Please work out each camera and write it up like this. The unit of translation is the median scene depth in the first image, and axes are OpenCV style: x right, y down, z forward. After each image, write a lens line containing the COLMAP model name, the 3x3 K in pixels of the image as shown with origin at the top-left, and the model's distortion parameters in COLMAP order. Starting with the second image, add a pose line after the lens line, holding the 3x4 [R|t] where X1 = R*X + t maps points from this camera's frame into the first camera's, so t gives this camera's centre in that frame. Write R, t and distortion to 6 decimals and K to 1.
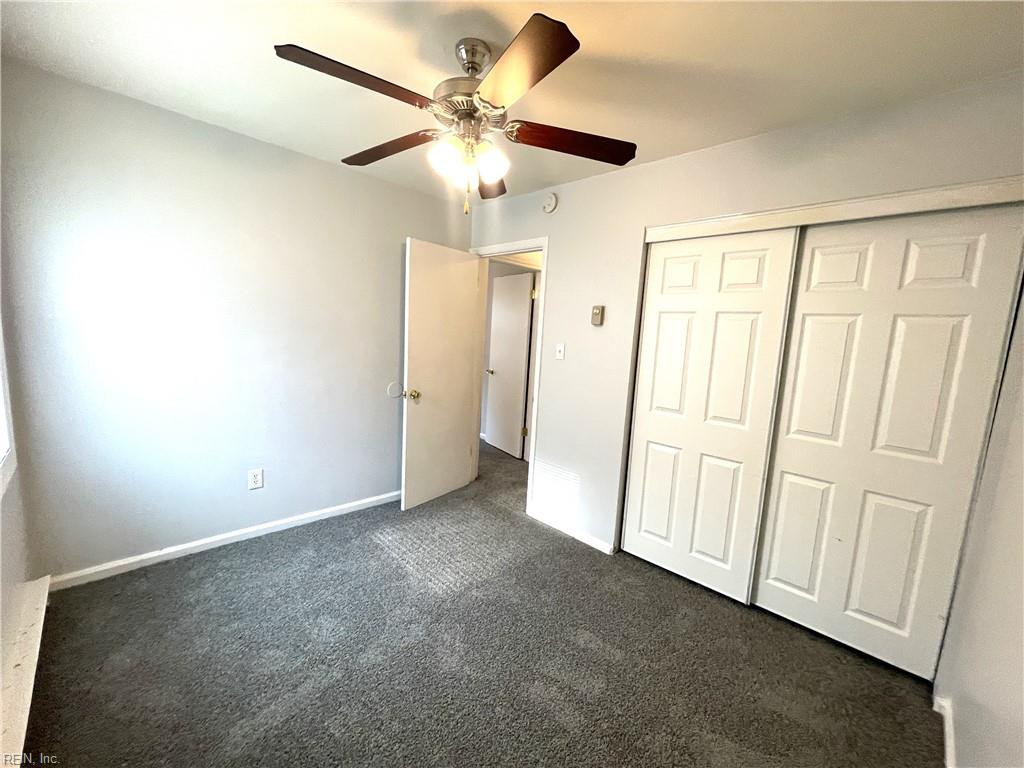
lens RADIAL K [[415.8, 0, 510.0], [0, 415.8, 384.9], [0, 0, 1]] dist [-0.000867, 0.000558]
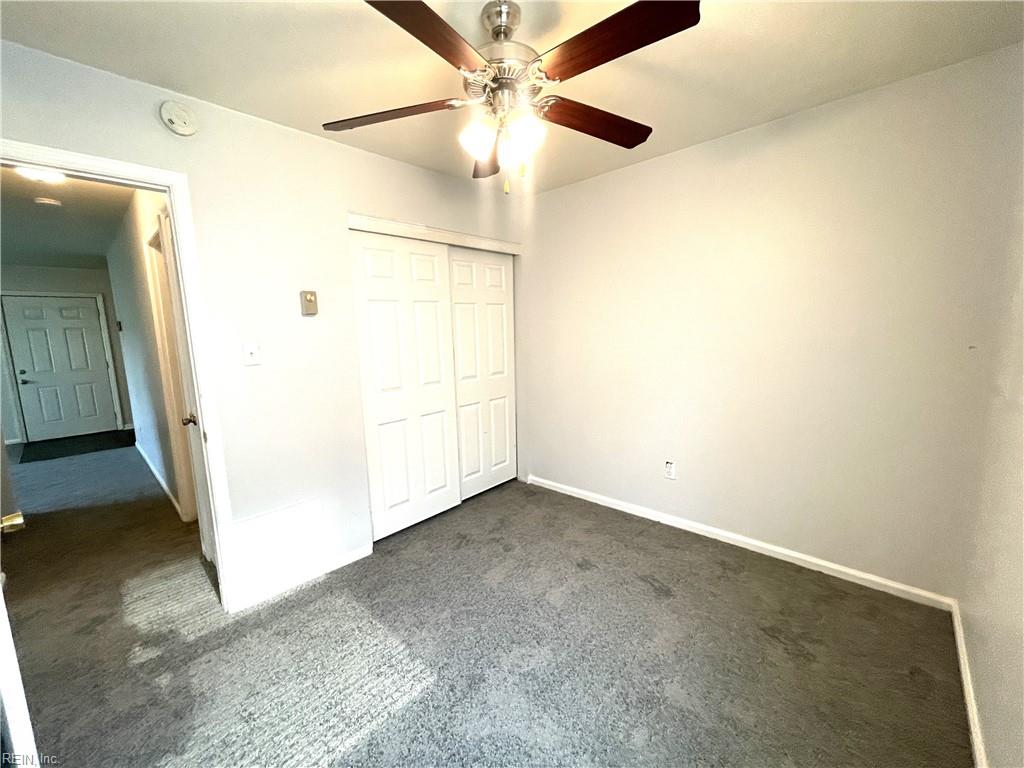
lens RADIAL K [[415.8, 0, 510.0], [0, 415.8, 384.9], [0, 0, 1]] dist [-0.000867, 0.000558]
pose [[-0.037601, -0.192560, 0.980565, -0.897726], [0.156999, 0.967934, 0.196100, -0.150862], [-0.986883, 0.161321, -0.006164, 0.880745]]
